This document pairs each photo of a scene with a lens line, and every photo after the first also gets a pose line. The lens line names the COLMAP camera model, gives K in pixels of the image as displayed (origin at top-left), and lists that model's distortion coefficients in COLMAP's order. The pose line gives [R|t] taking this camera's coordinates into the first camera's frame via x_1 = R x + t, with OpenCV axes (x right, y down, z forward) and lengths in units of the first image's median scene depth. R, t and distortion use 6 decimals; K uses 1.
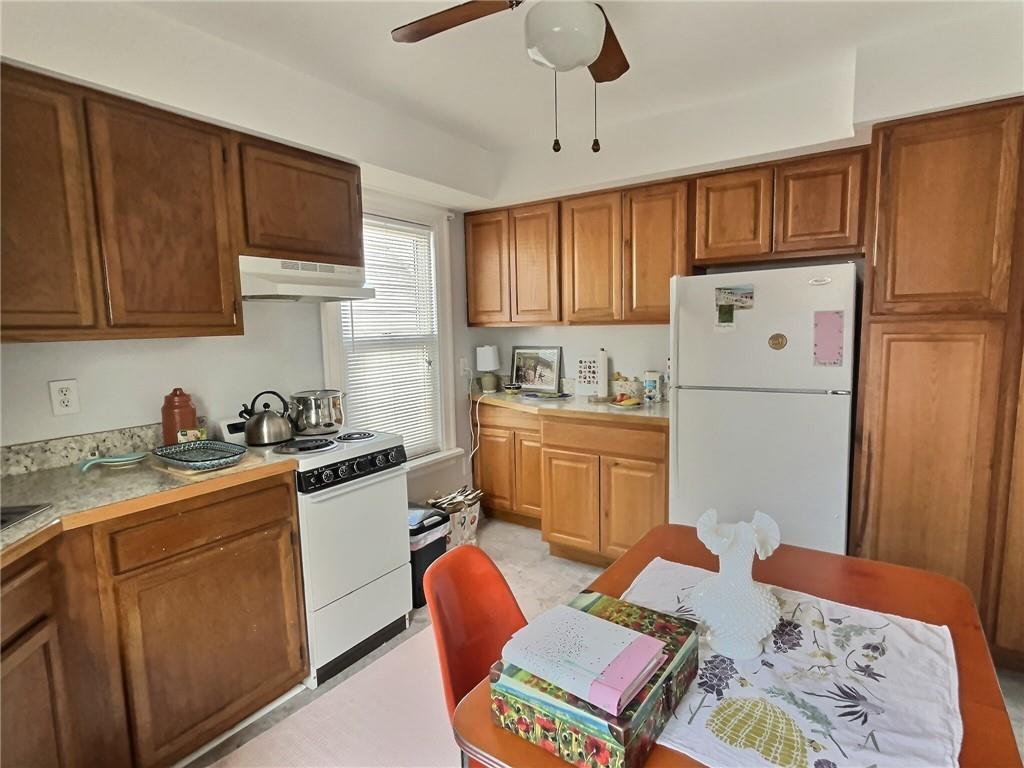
lens RADIAL K [[533.2, 0, 512.0], [0, 533.2, 384.0], [0, 0, 1]] dist [-0.001703, 0.000035]
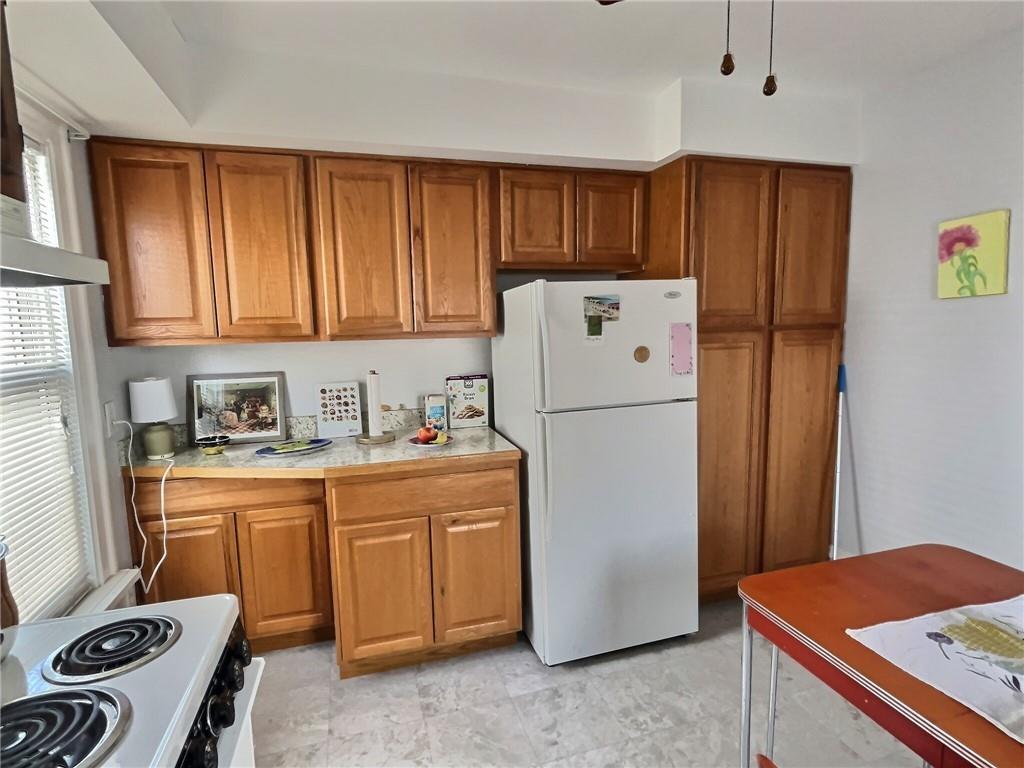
lens RADIAL K [[537.0, 0, 512.0], [0, 537.0, 384.0], [0, 0, 1]] dist [0.000791, 0.000058]
pose [[0.635119, -0.083005, 0.767942, -0.341639], [0.095097, 0.995048, 0.028903, -0.062801], [-0.766538, 0.054672, 0.639867, 0.455766]]
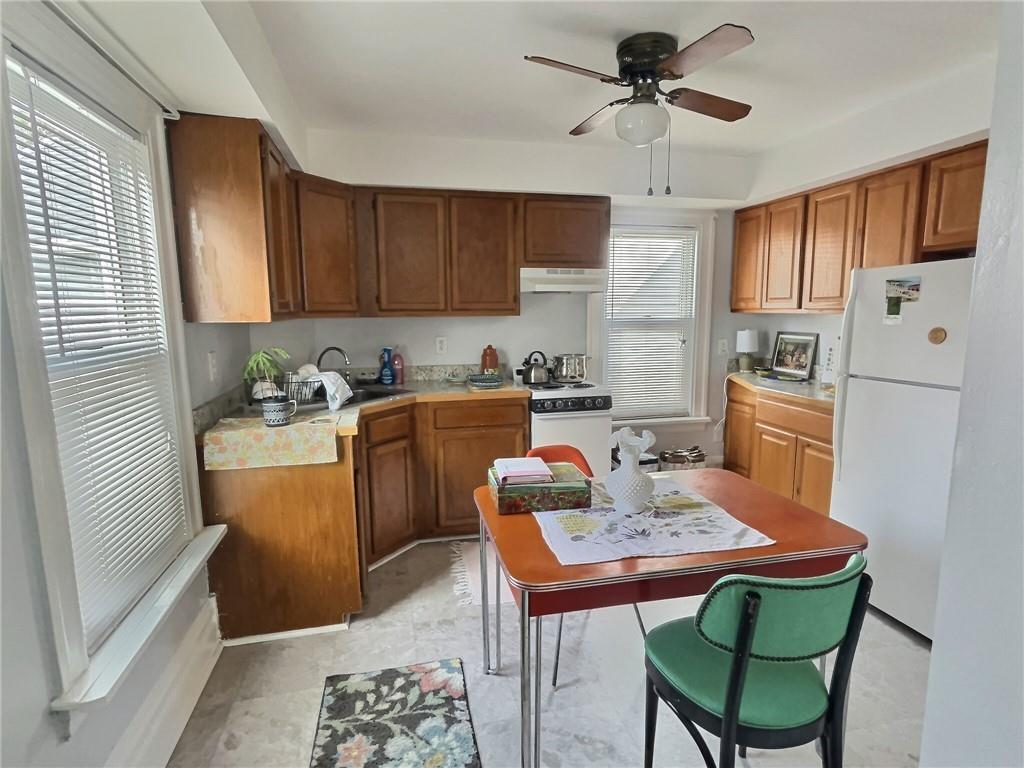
lens RADIAL K [[533.2, 0, 512.0], [0, 533.2, 384.0], [0, 0, 1]] dist [-0.001703, 0.000035]
pose [[0.732848, 0.110854, -0.671301, 0.485871], [-0.085473, 0.993822, 0.070803, 0.004399], [0.675002, 0.005491, 0.737795, -0.195515]]
